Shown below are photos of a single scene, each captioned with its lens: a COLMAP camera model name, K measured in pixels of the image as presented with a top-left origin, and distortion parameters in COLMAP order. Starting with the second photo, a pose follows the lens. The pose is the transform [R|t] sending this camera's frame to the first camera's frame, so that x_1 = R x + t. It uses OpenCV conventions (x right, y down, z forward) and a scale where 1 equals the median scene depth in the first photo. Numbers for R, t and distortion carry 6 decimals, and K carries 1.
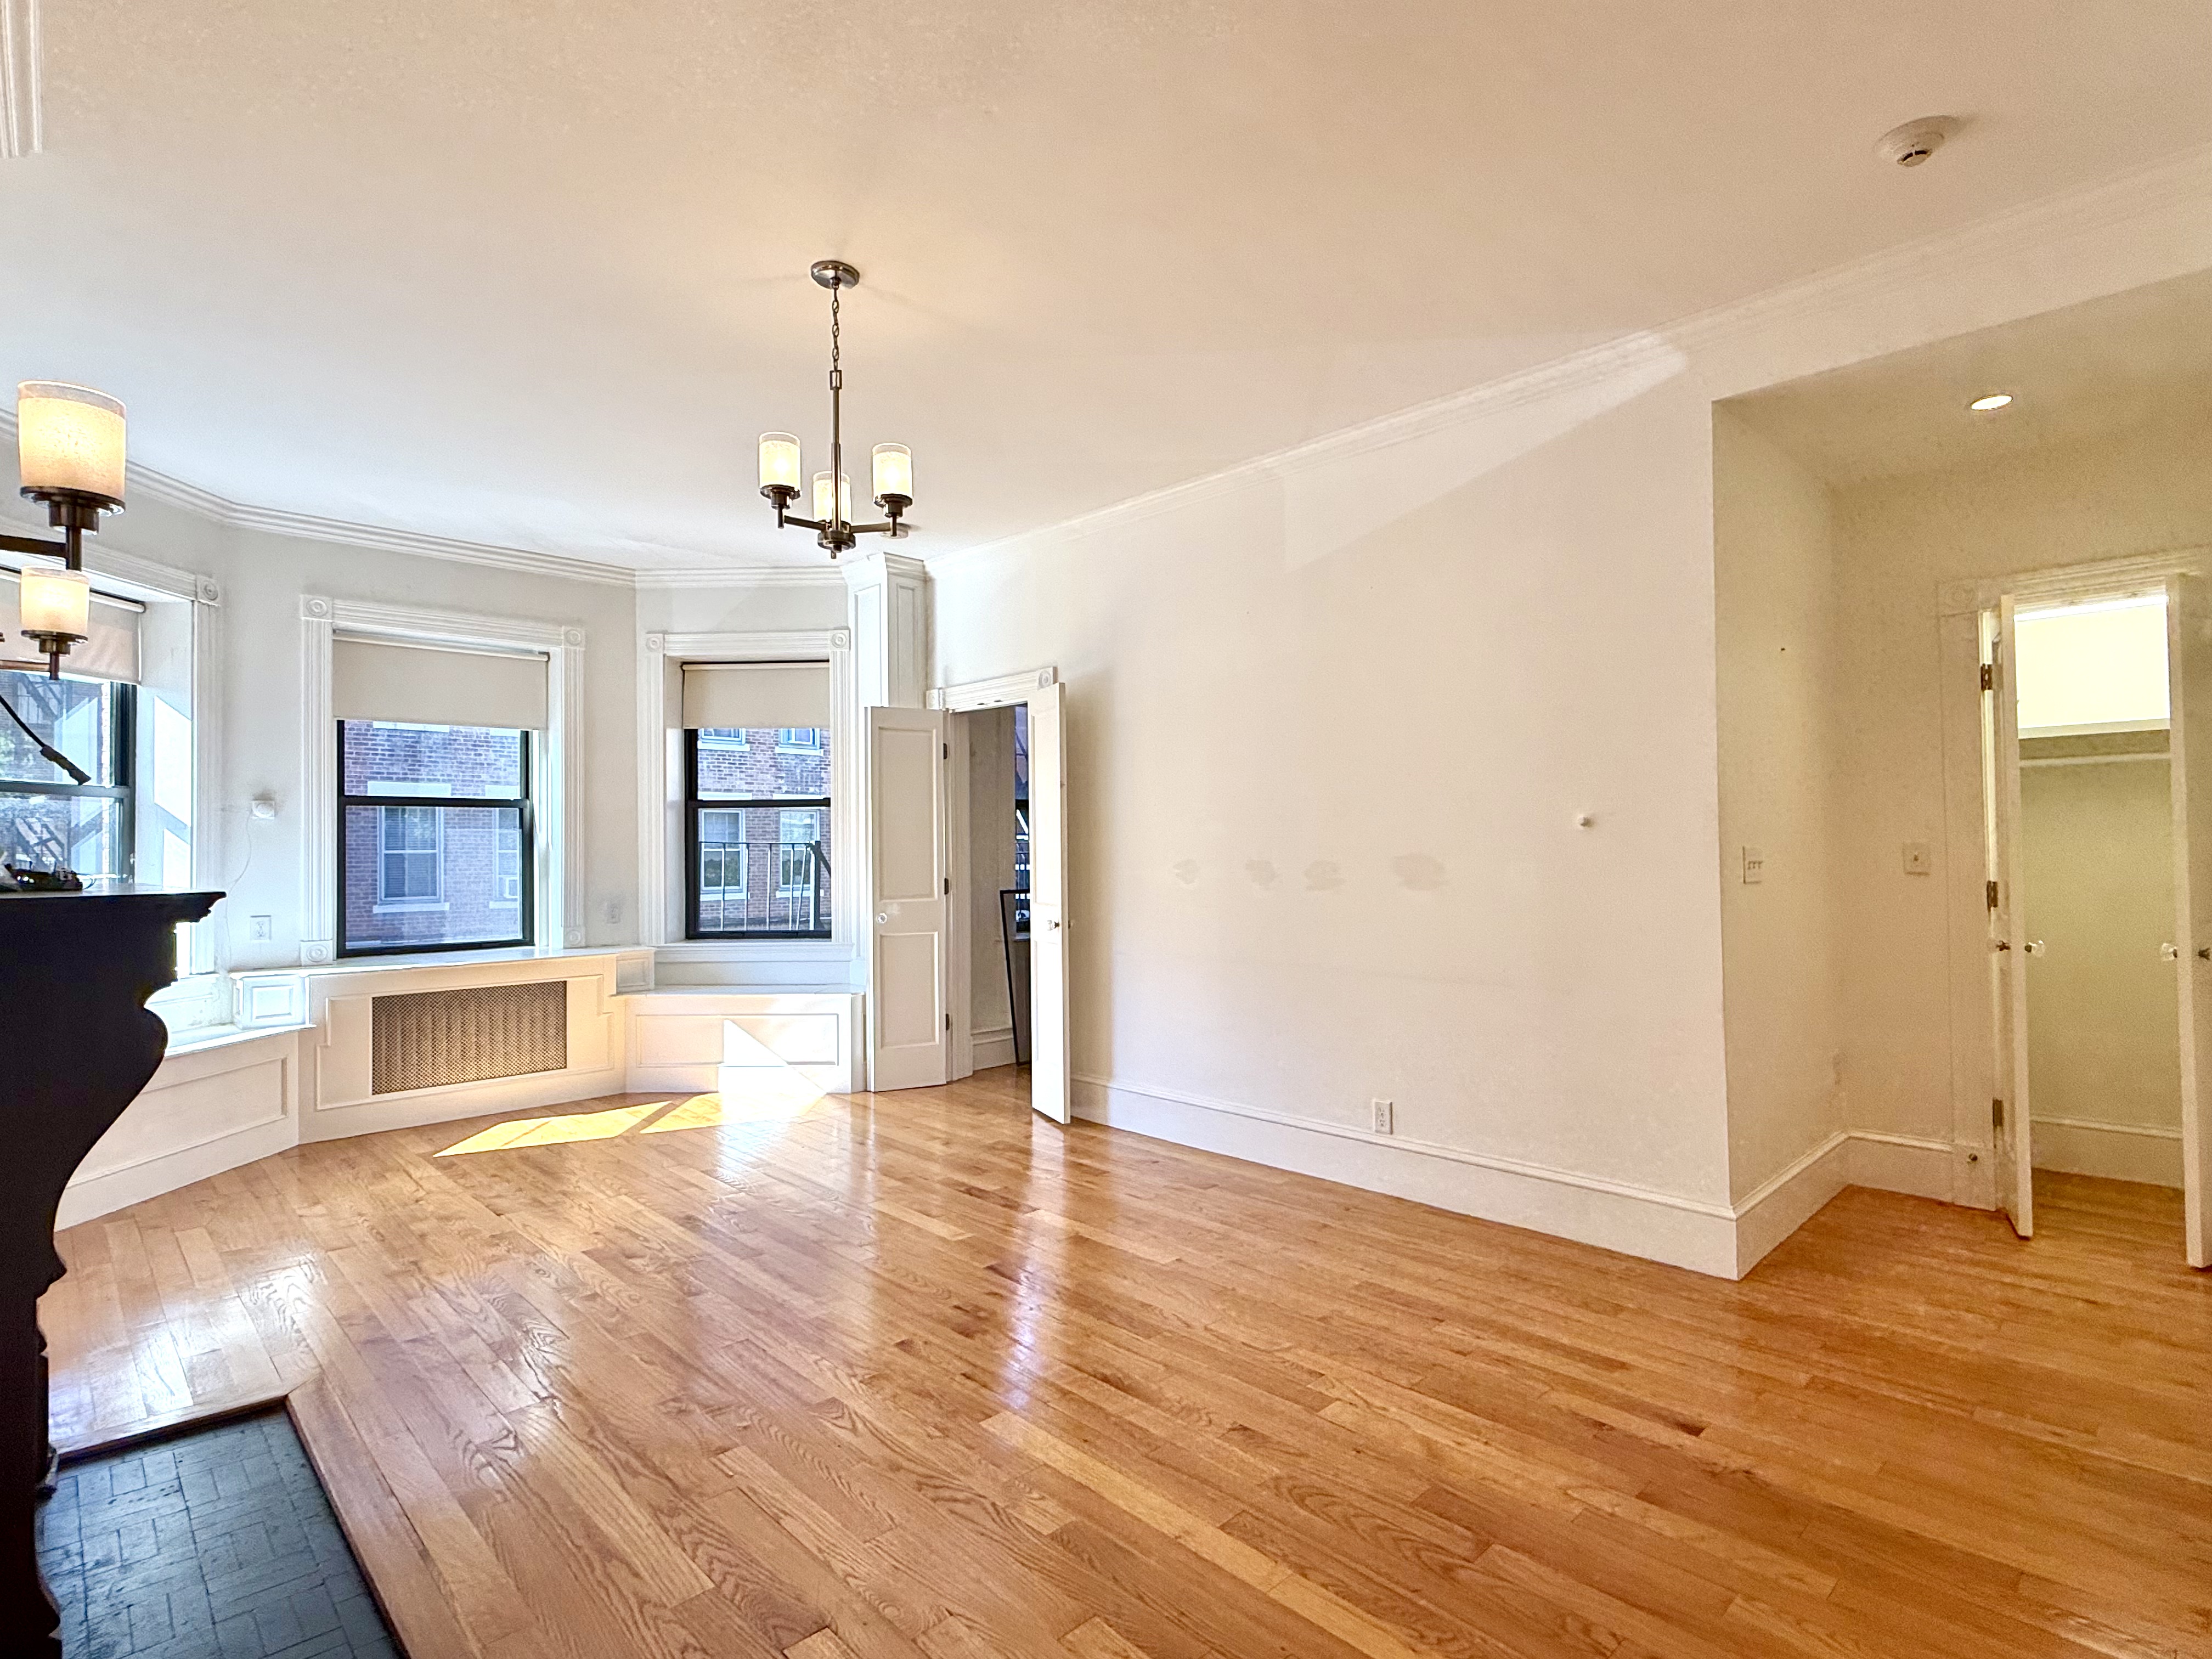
lens RADIAL K [[1105.7, 0, 1107.1], [0, 1105.7, 829.6], [0, 0, 1]] dist [-0.000275, 0.000289]
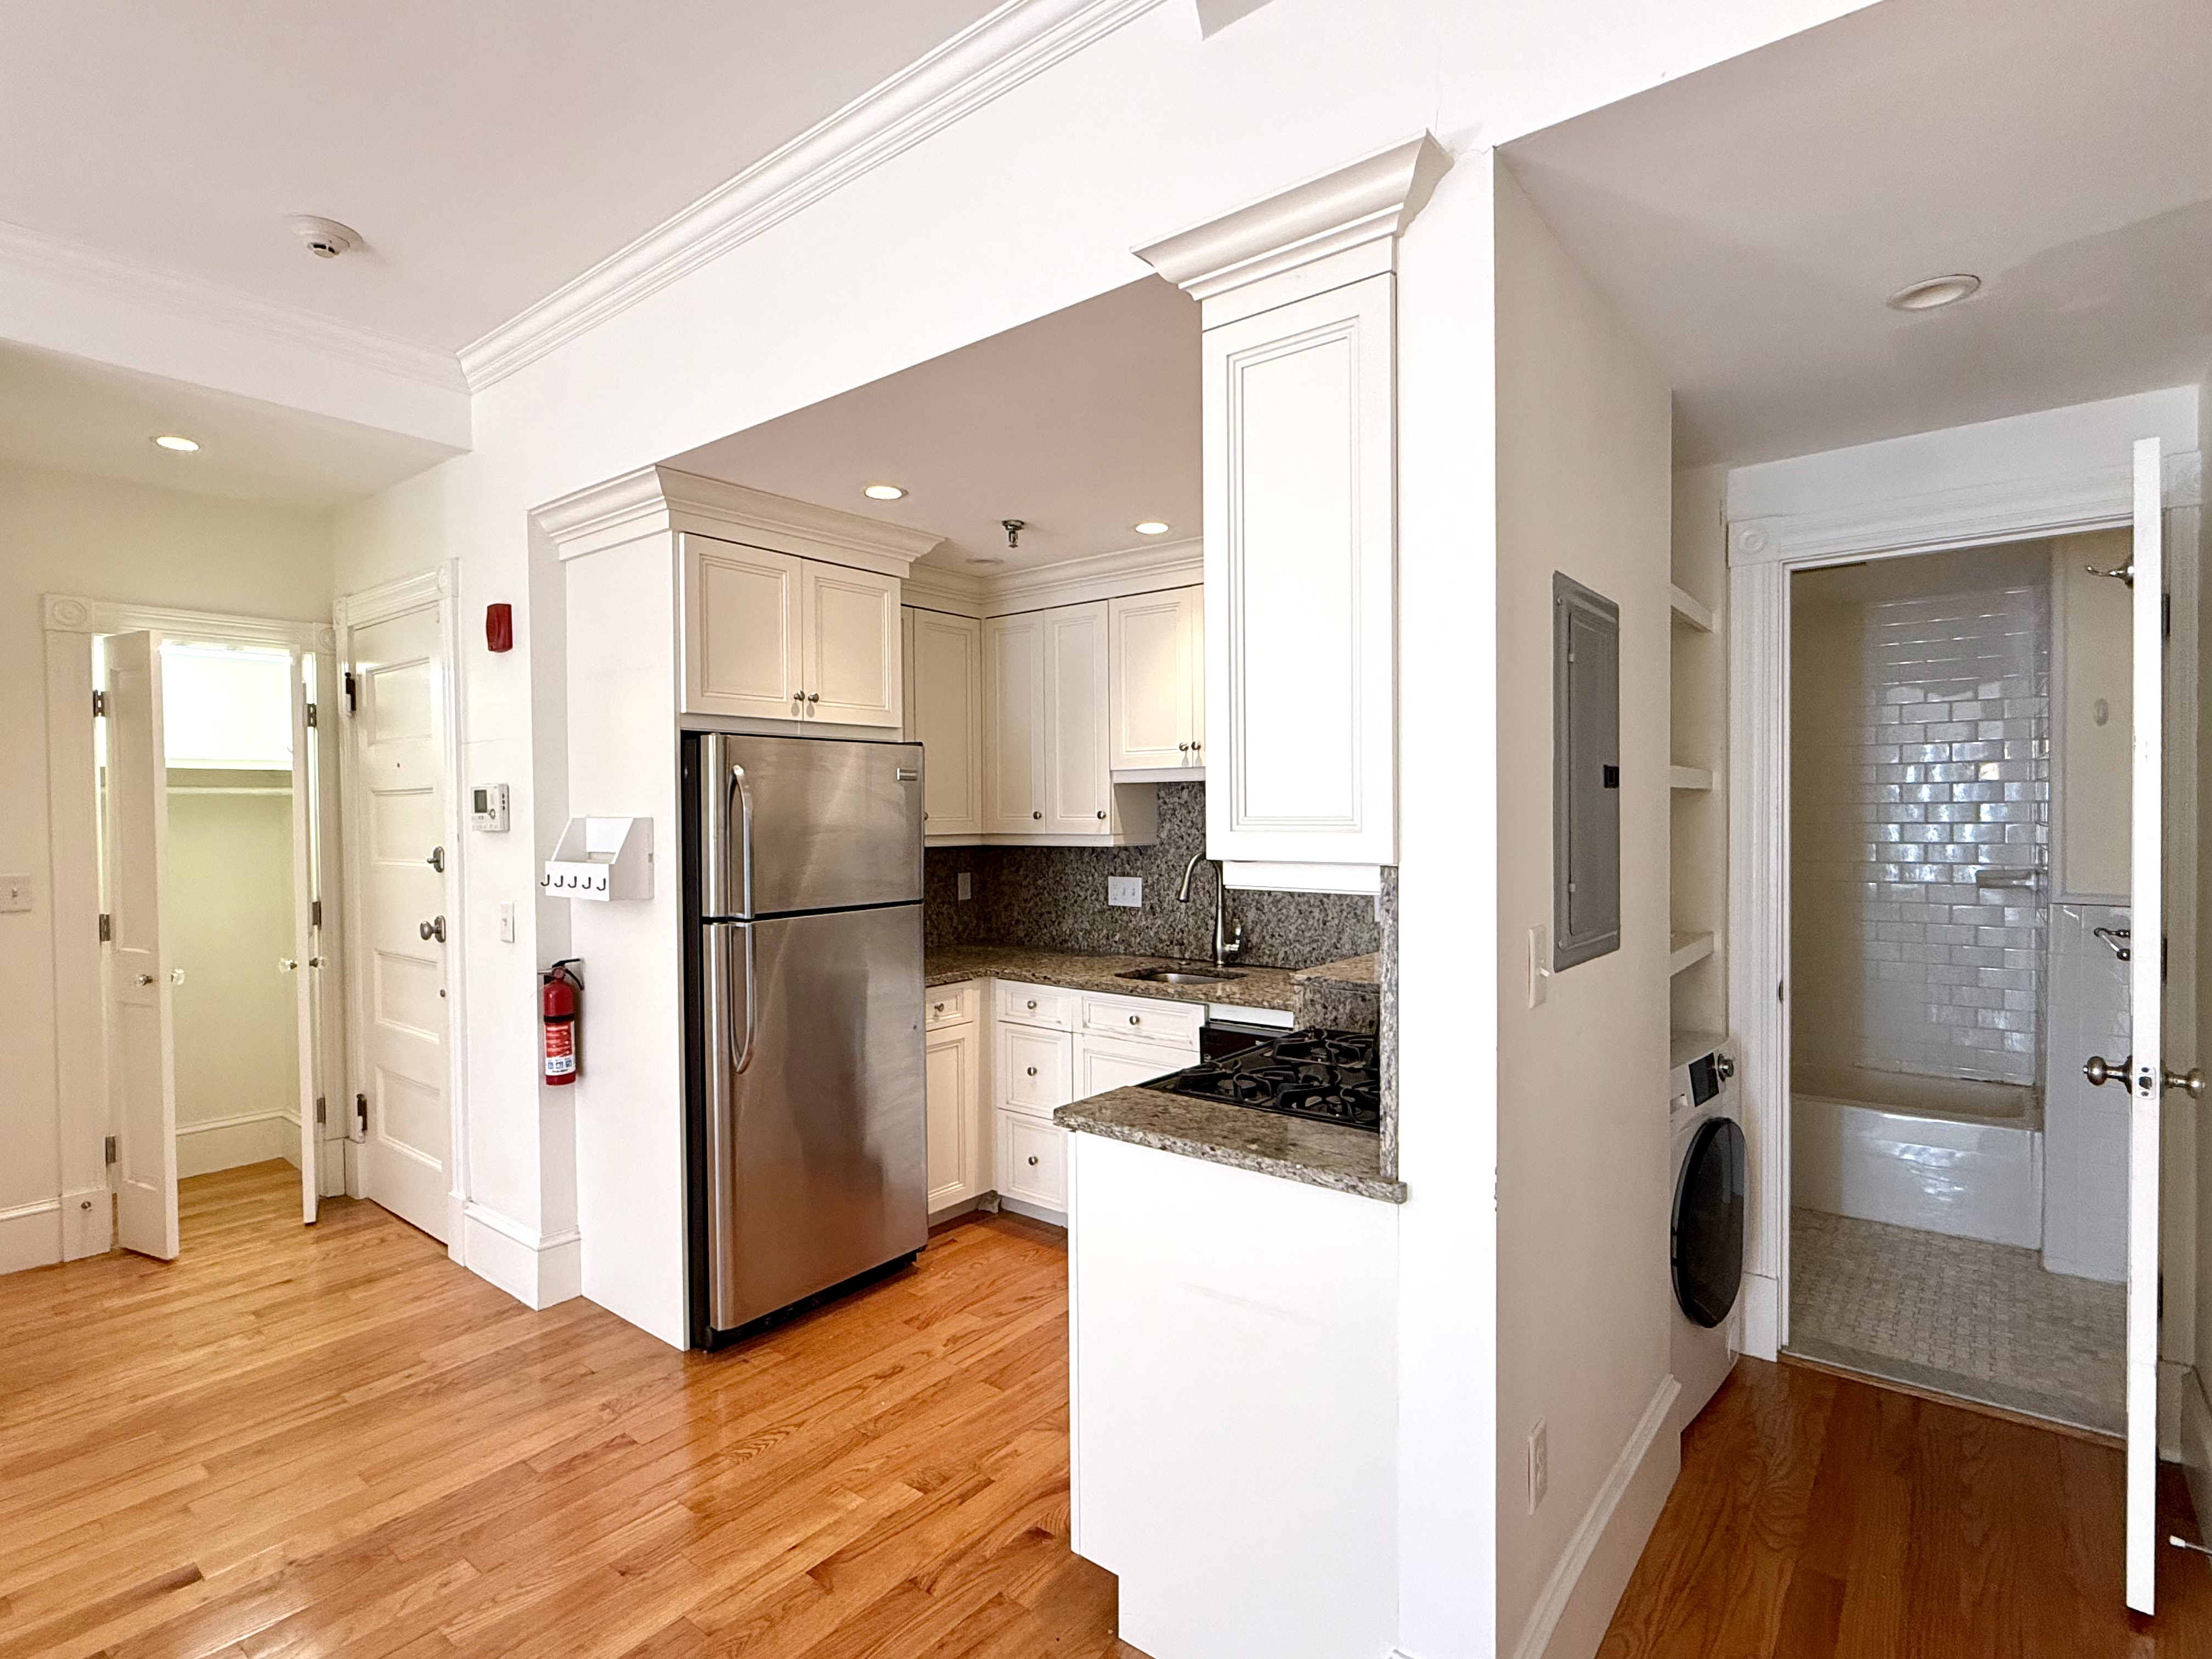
lens RADIAL K [[1105.7, 0, 1107.1], [0, 1105.7, 829.6], [0, 0, 1]] dist [-0.000275, 0.000289]
pose [[-0.128887, -0.005804, 0.991642, -0.192679], [-0.011385, 0.999926, 0.004373, -0.029455], [-0.991594, -0.010726, -0.128943, 0.176334]]
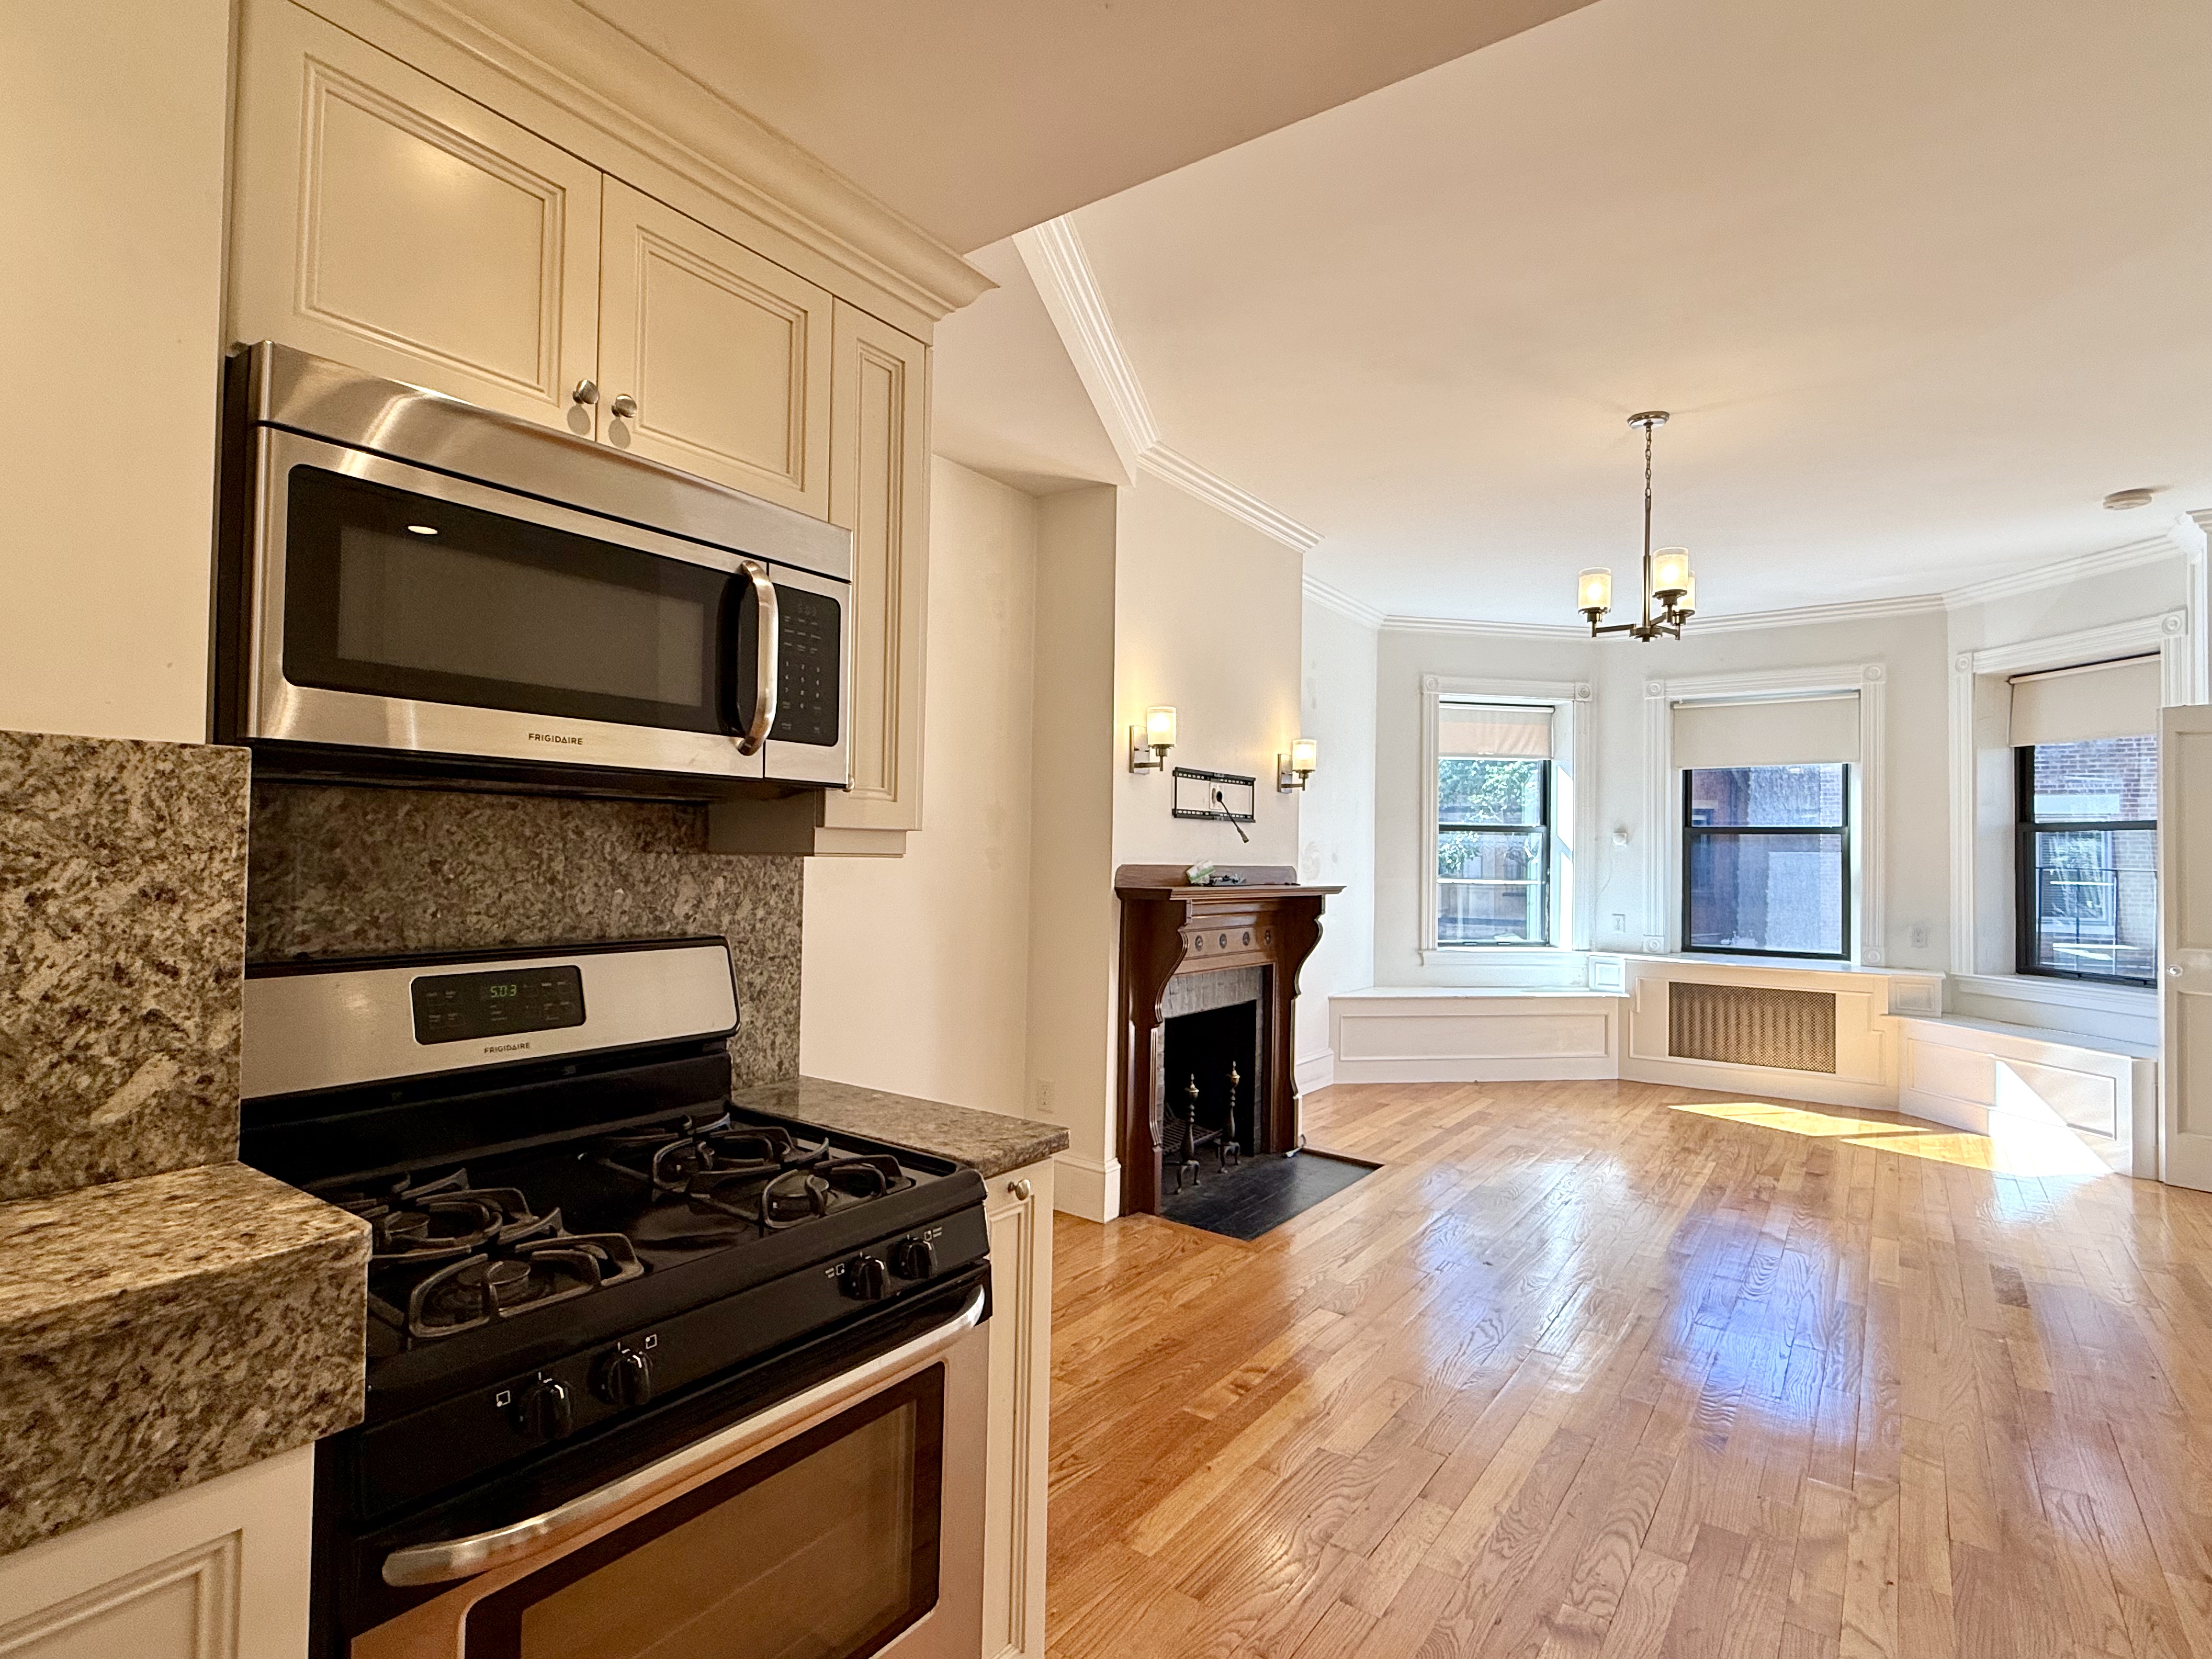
lens RADIAL K [[1107.8, 0, 1106.0], [0, 1107.8, 829.5], [0, 0, 1]] dist [-0.000259, 0.000210]
pose [[0.176480, -0.011325, -0.984239, 0.485185], [0.002399, 0.999936, -0.011075, -0.015922], [0.984301, -0.000407, 0.176496, 0.100102]]
